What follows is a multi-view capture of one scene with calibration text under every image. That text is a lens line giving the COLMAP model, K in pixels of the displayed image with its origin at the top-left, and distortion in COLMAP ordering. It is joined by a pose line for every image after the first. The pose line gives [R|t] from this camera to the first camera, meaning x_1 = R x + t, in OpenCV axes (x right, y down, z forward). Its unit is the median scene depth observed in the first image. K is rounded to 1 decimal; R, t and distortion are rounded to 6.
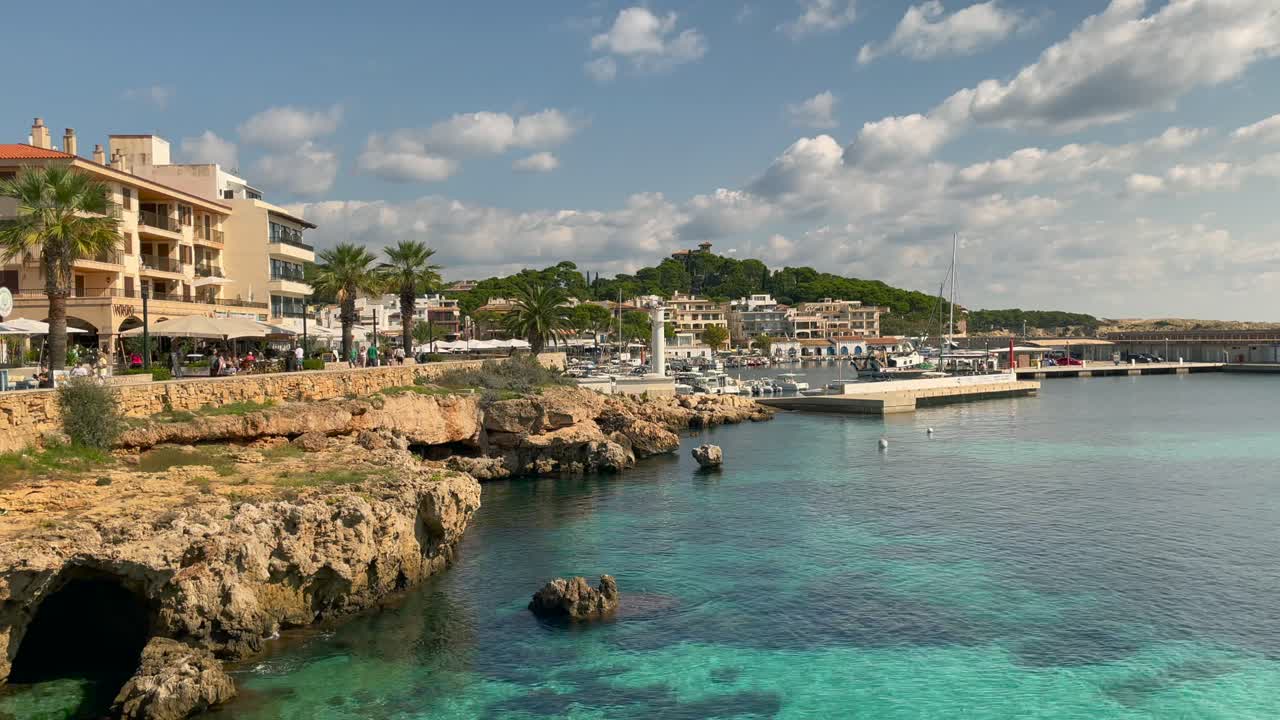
lens RADIAL K [[1147.9, 0, 640.0], [0, 1147.9, 360.0], [0, 0, 1]] dist [0.044758, -0.008529]
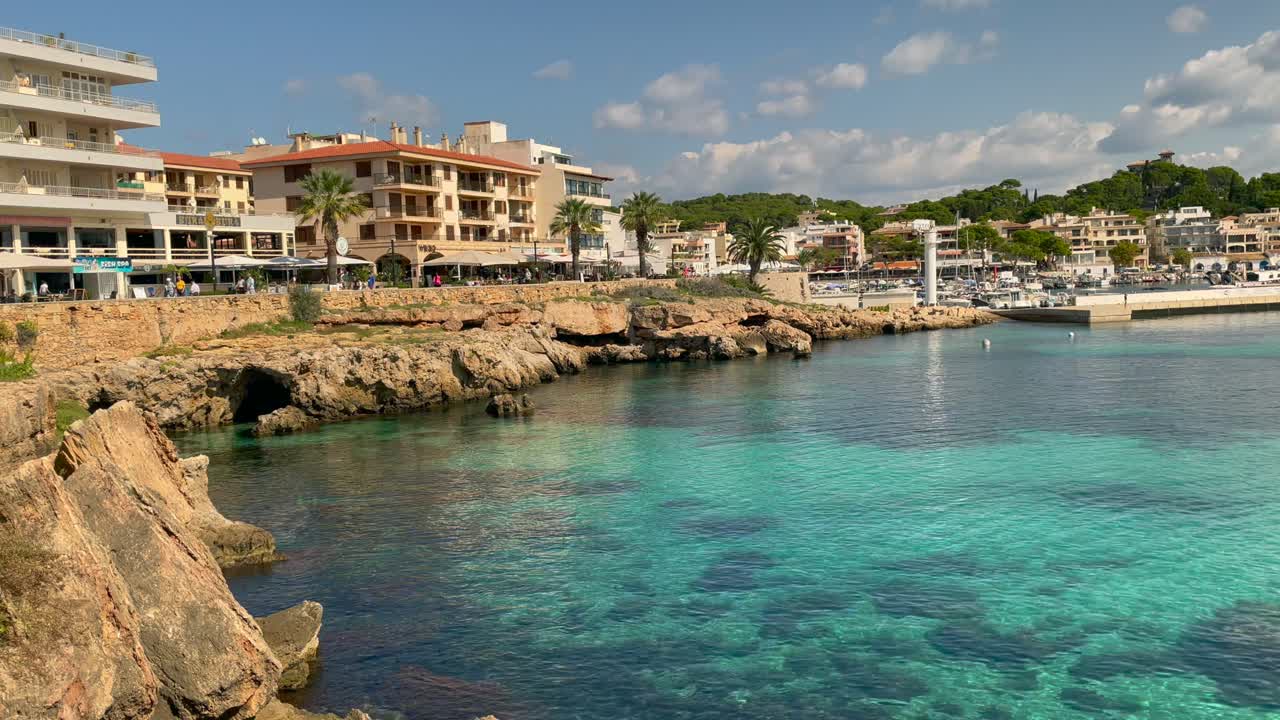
lens RADIAL K [[1106.1, 0, 640.0], [0, 1106.1, 360.0], [0, 0, 1]] dist [0.138598, -0.179057]
pose [[0.914681, 0.018025, -0.403774, 0.249651], [0.010101, 0.997674, 0.067421, 0.005076], [0.404050, -0.065747, 0.912371, -0.154276]]
